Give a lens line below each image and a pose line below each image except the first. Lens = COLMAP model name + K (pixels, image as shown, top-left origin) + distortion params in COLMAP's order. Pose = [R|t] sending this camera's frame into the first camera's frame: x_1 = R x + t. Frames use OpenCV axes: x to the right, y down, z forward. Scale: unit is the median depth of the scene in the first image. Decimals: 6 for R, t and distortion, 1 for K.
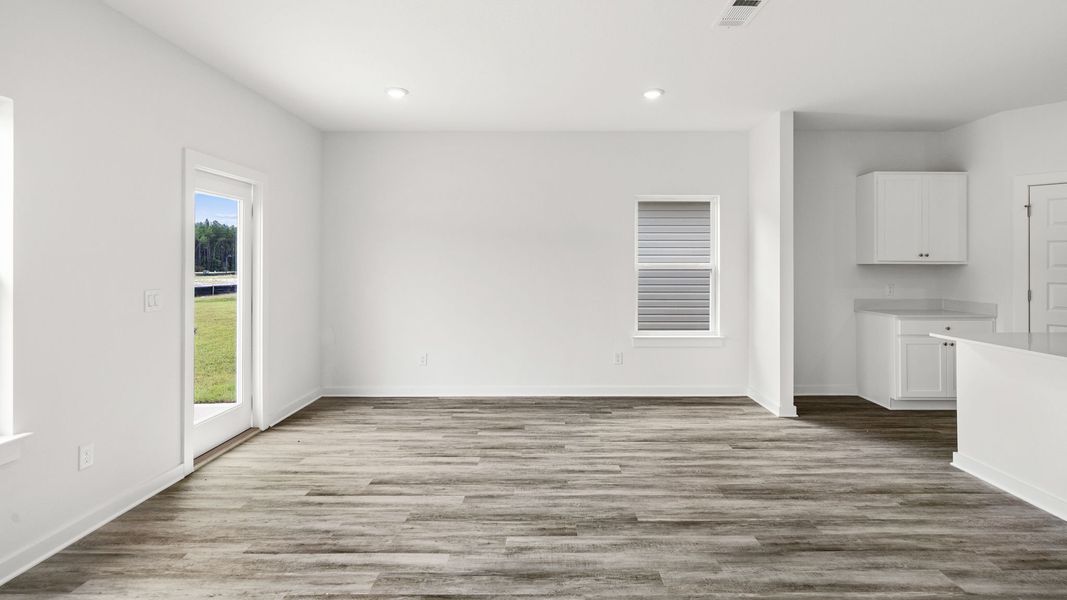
lens RADIAL K [[505.9, 0, 547.1], [0, 505.9, 261.2], [0, 0, 1]] dist [0.000022, 0.000529]
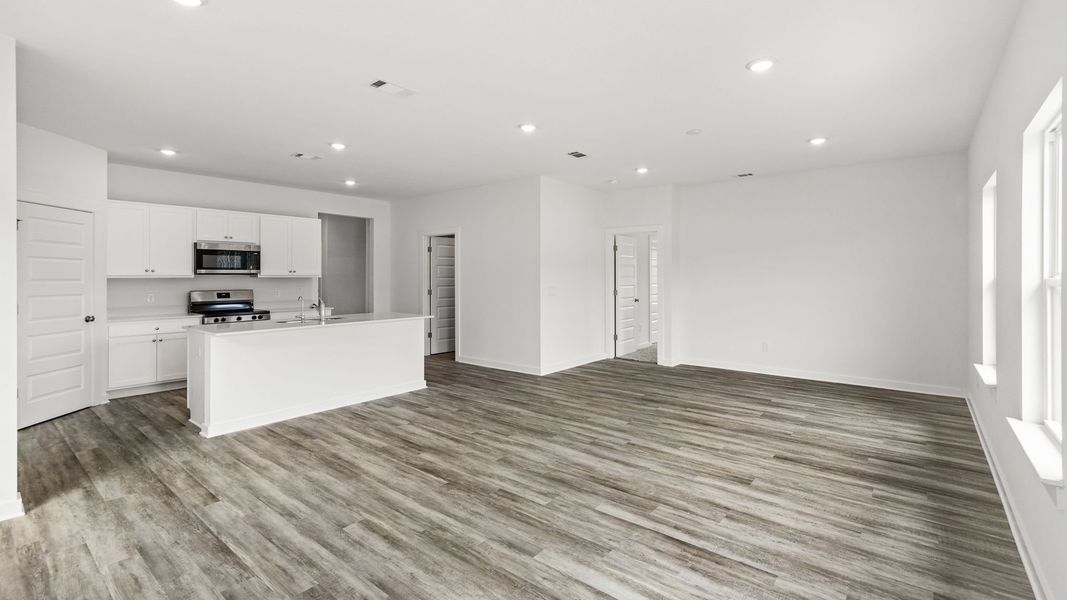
lens RADIAL K [[471.9, 0, 536.1], [0, 471.9, 276.1], [0, 0, 1]] dist [0.001741, 0.000957]
pose [[-0.774812, 0.003629, 0.632182, -0.480790], [-0.000245, 0.999982, -0.006039, 0.007541], [-0.632192, -0.004834, -0.774797, 1.172072]]
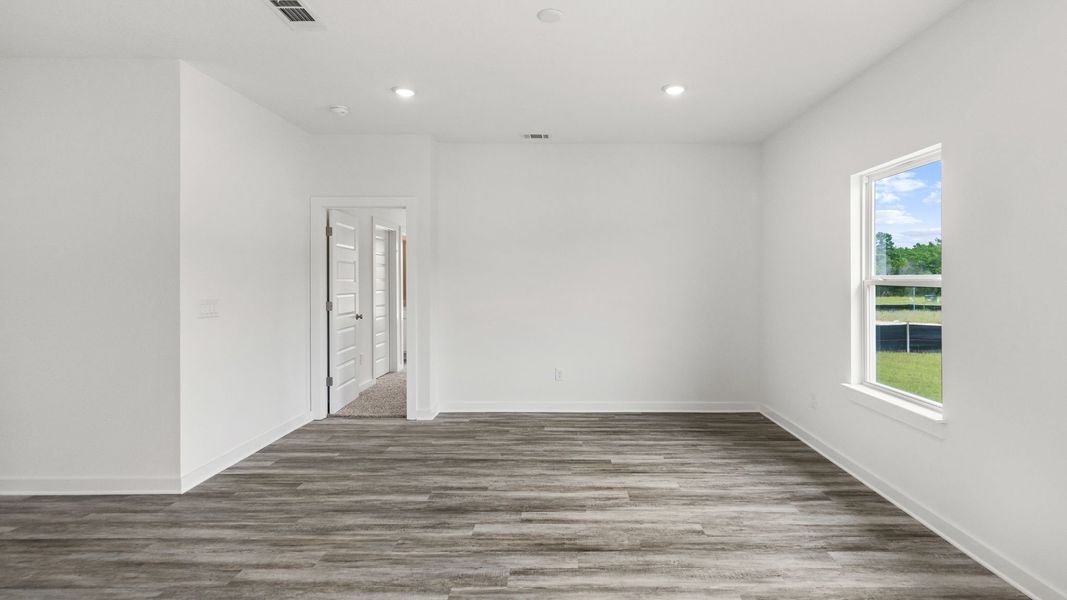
lens RADIAL K [[526.4, 0, 567.1], [0, 526.4, 281.7], [0, 0, 1]] dist [0.000933, 0.000505]
pose [[-0.999984, 0.000702, -0.005650, -0.083340], [0.000715, 0.999997, -0.002249, 0.007213], [0.005649, -0.002253, -0.999982, 0.753303]]
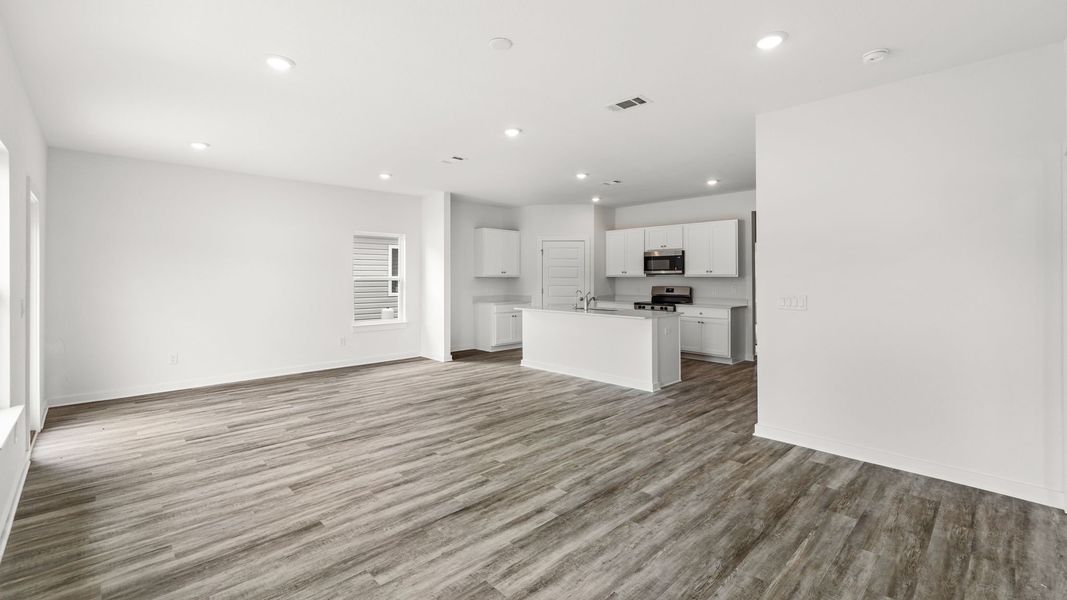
lens RADIAL K [[458.5, 0, 532.1], [0, 458.5, 274.2], [0, 0, 1]] dist [0.001354, 0.000066]
pose [[0.720558, 0.003520, 0.693386, -0.495298], [-0.002997, 0.999994, -0.001962, -0.001962], [-0.693389, -0.000664, 0.720564, -0.434059]]
